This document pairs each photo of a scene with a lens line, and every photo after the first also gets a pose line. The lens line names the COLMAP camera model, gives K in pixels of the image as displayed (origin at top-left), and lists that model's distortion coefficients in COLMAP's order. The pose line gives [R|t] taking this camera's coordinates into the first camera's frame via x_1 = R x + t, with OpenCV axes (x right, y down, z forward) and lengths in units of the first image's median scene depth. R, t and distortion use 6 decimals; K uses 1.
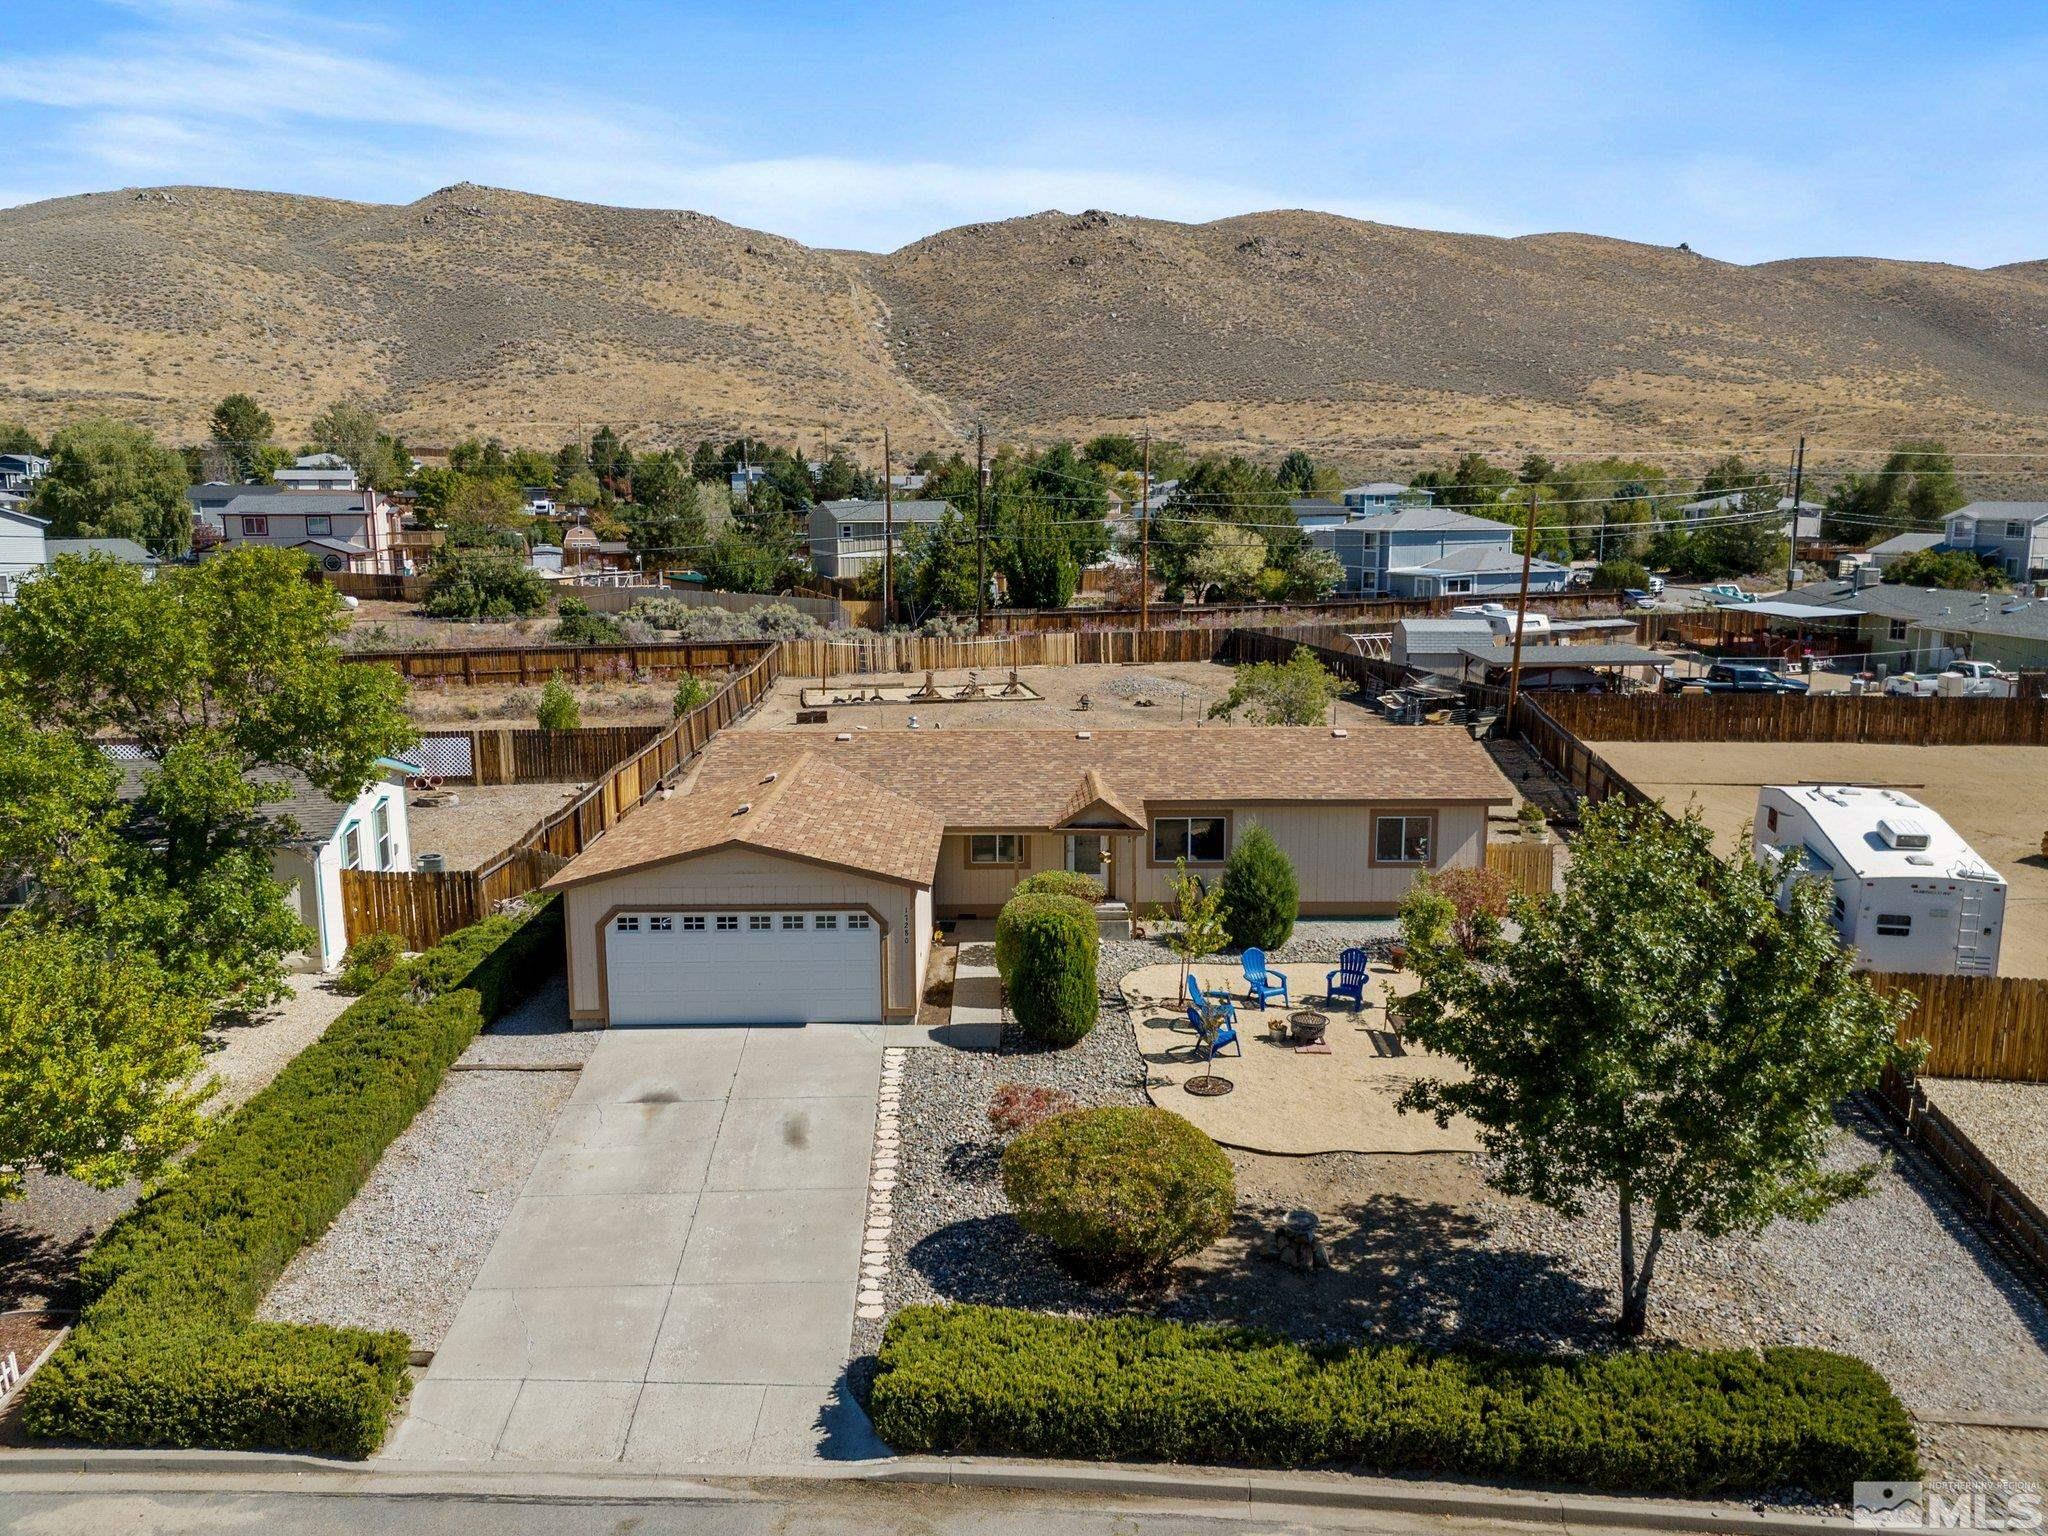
lens RADIAL K [[1532.1, 0, 1009.1], [0, 1532.1, 813.8], [0, 0, 1]] dist [0.067695, -0.070803]
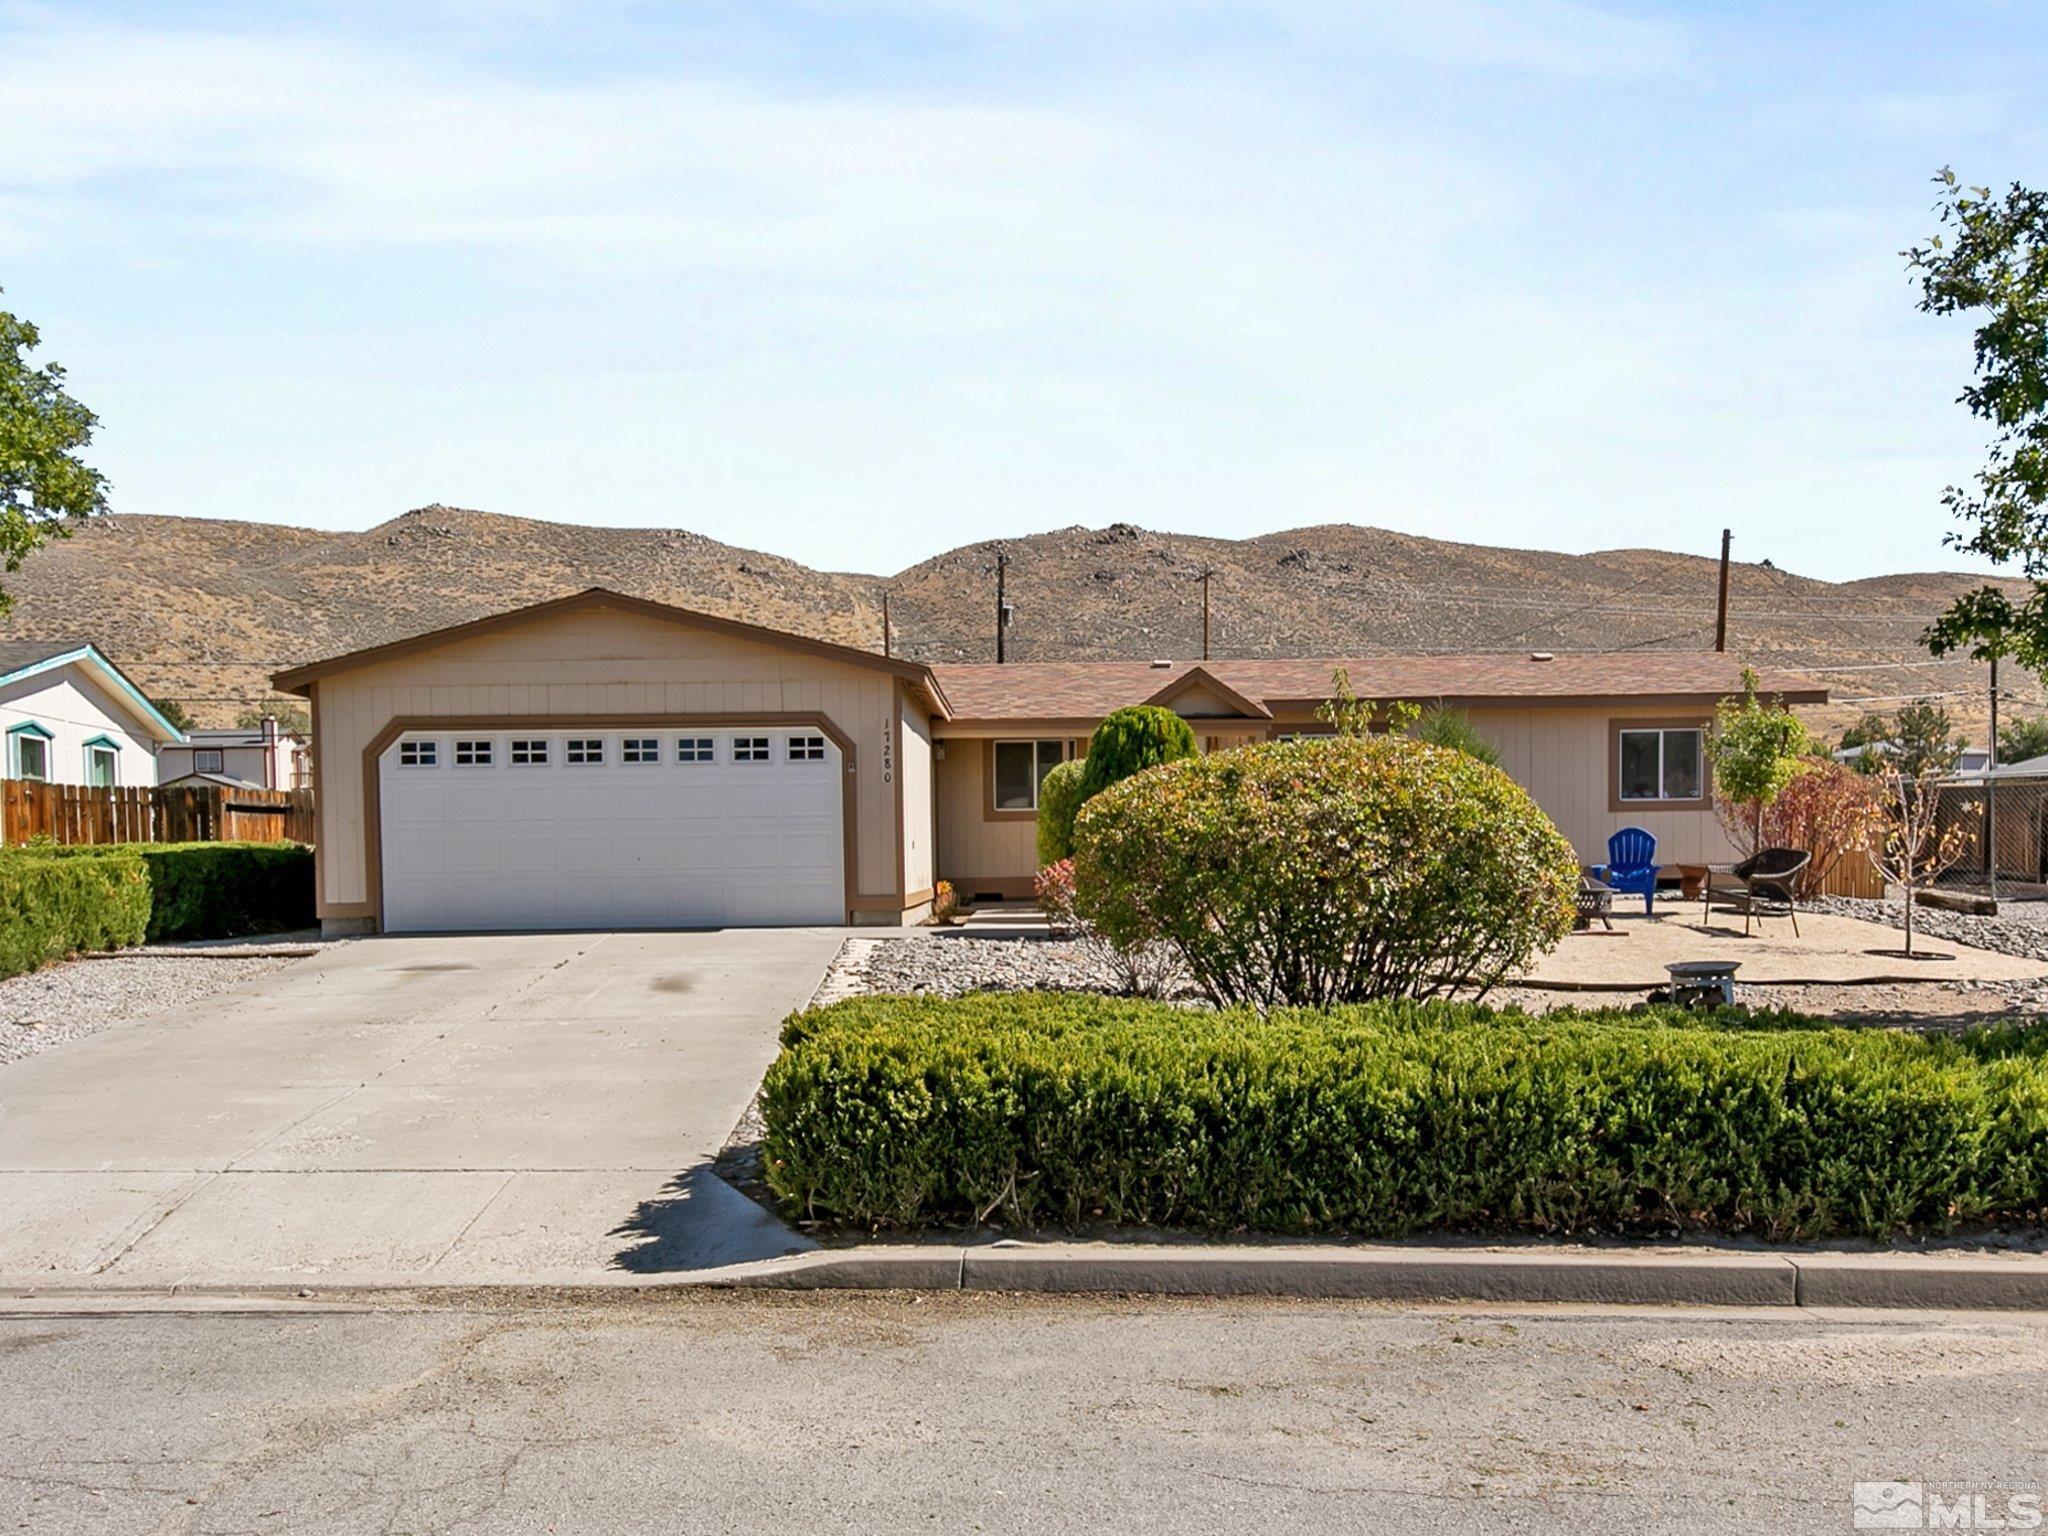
lens RADIAL K [[1745.4, 0, 1029.9], [0, 1745.4, 959.9], [0, 0, 1]] dist [0.017649, -0.009652]
pose [[0.999965, -0.008303, -0.000509, -0.003011], [0.008145, 0.989750, -0.142580, 0.058111], [0.001688, 0.142571, 0.989783, 0.081069]]
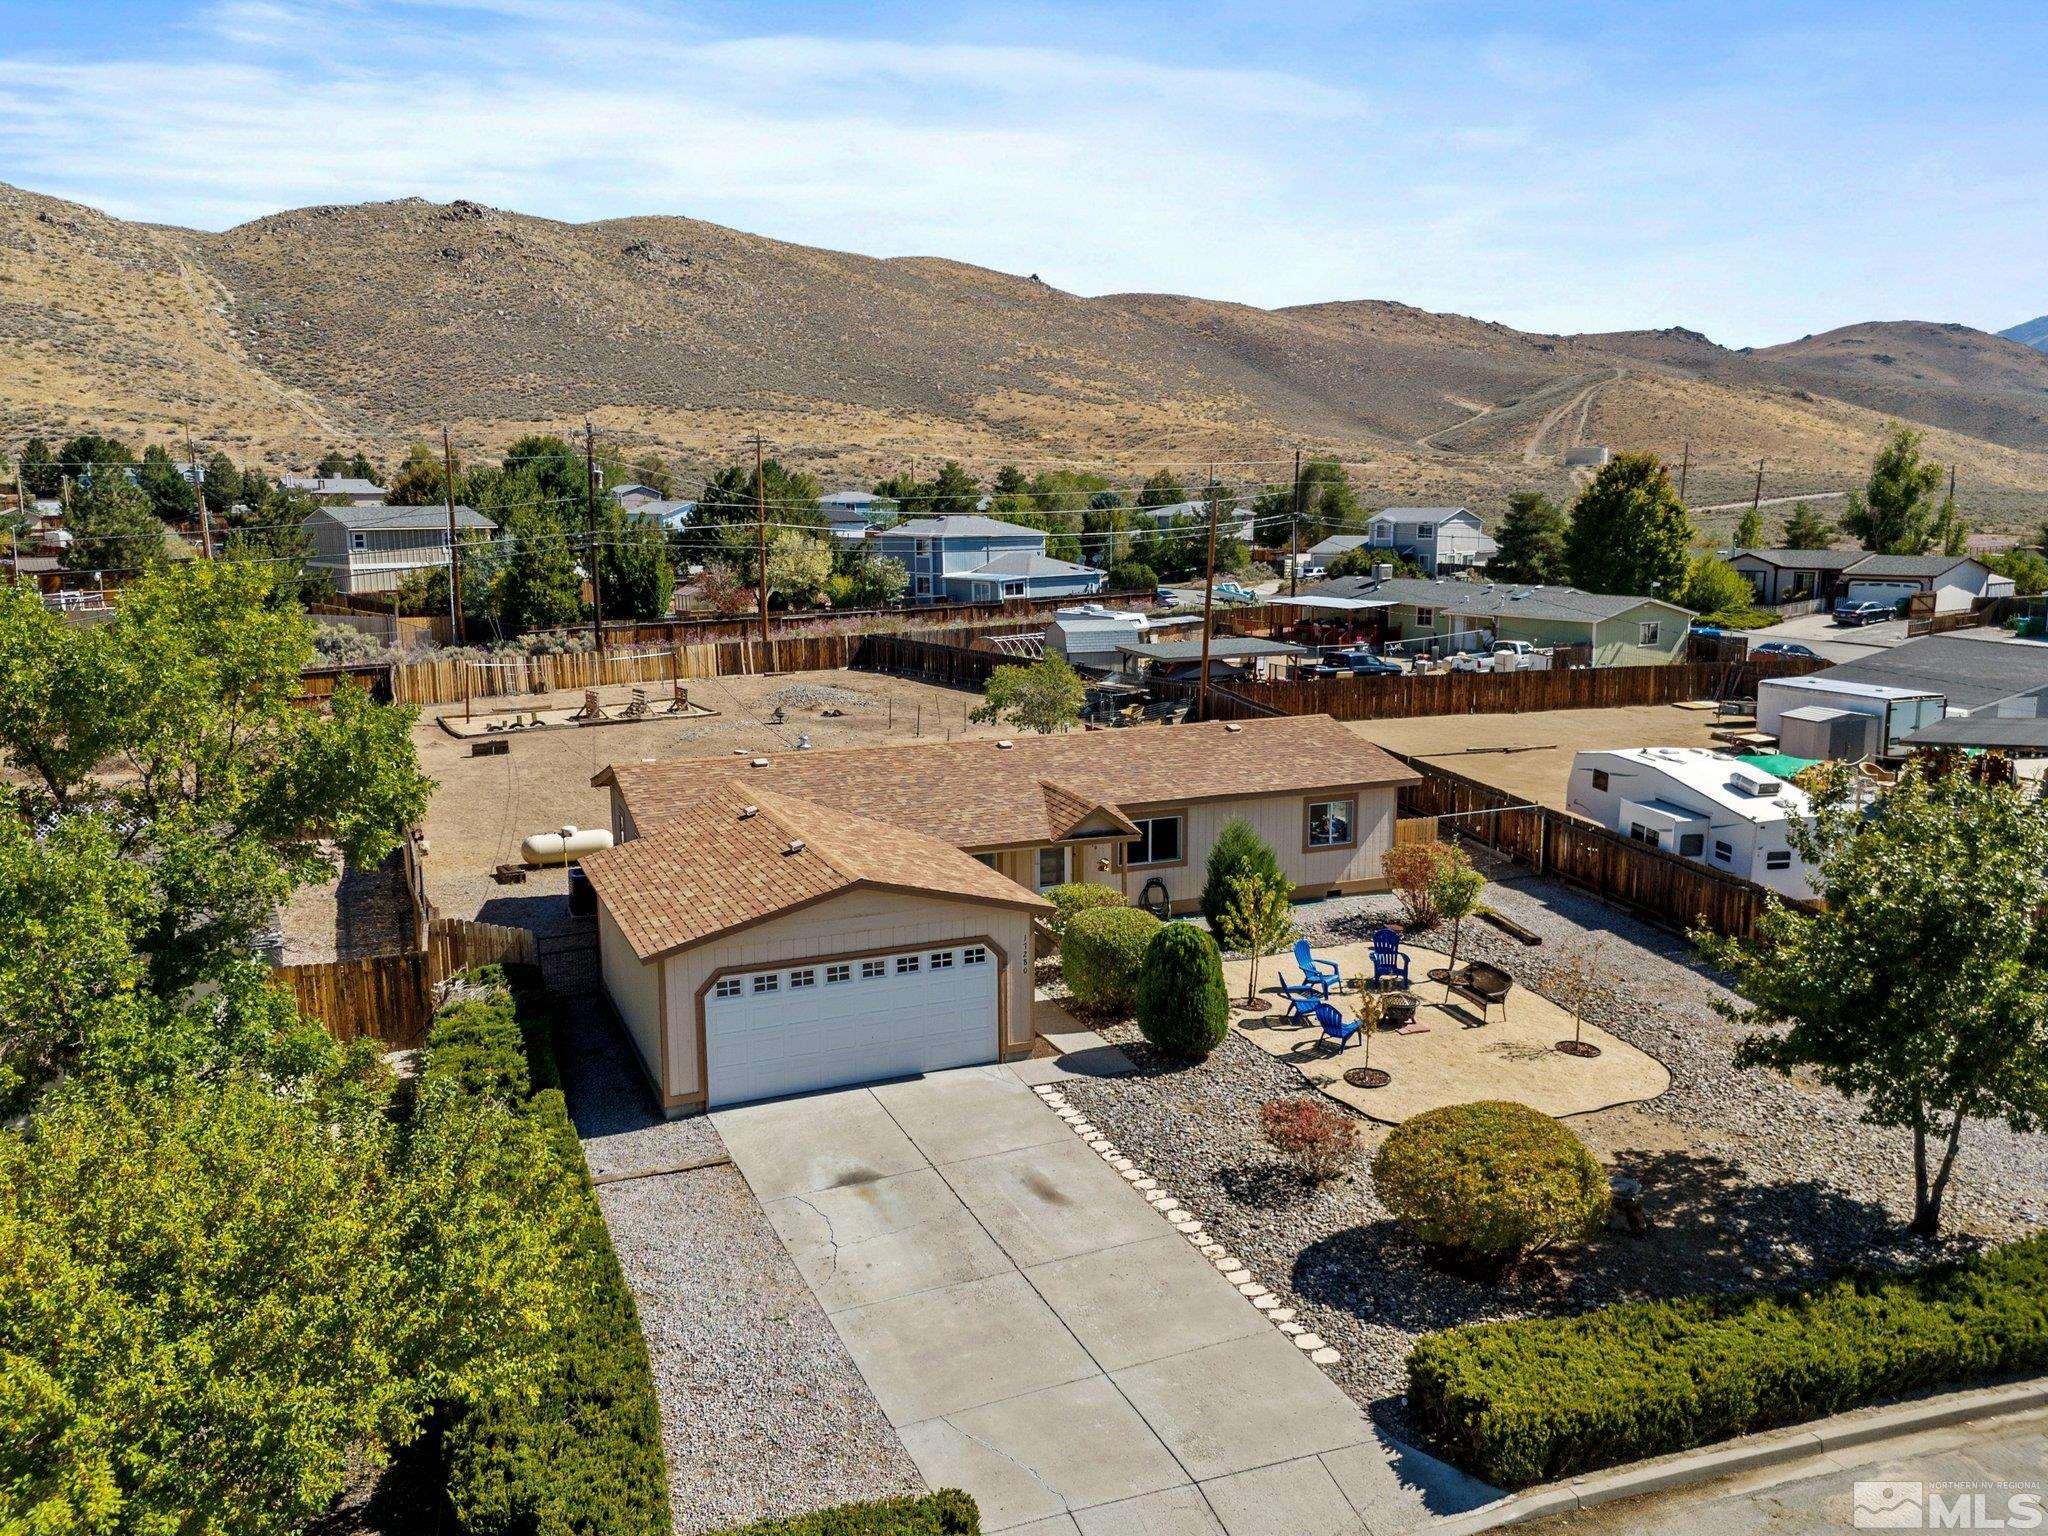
lens RADIAL K [[1532.1, 0, 1009.1], [0, 1532.1, 813.8], [0, 0, 1]] dist [0.067695, -0.070803]
pose [[0.925178, -0.078227, 0.371385, -0.097435], [0.080104, 0.996732, 0.010395, -0.005416], [-0.370985, 0.020132, 0.928421, 0.030814]]
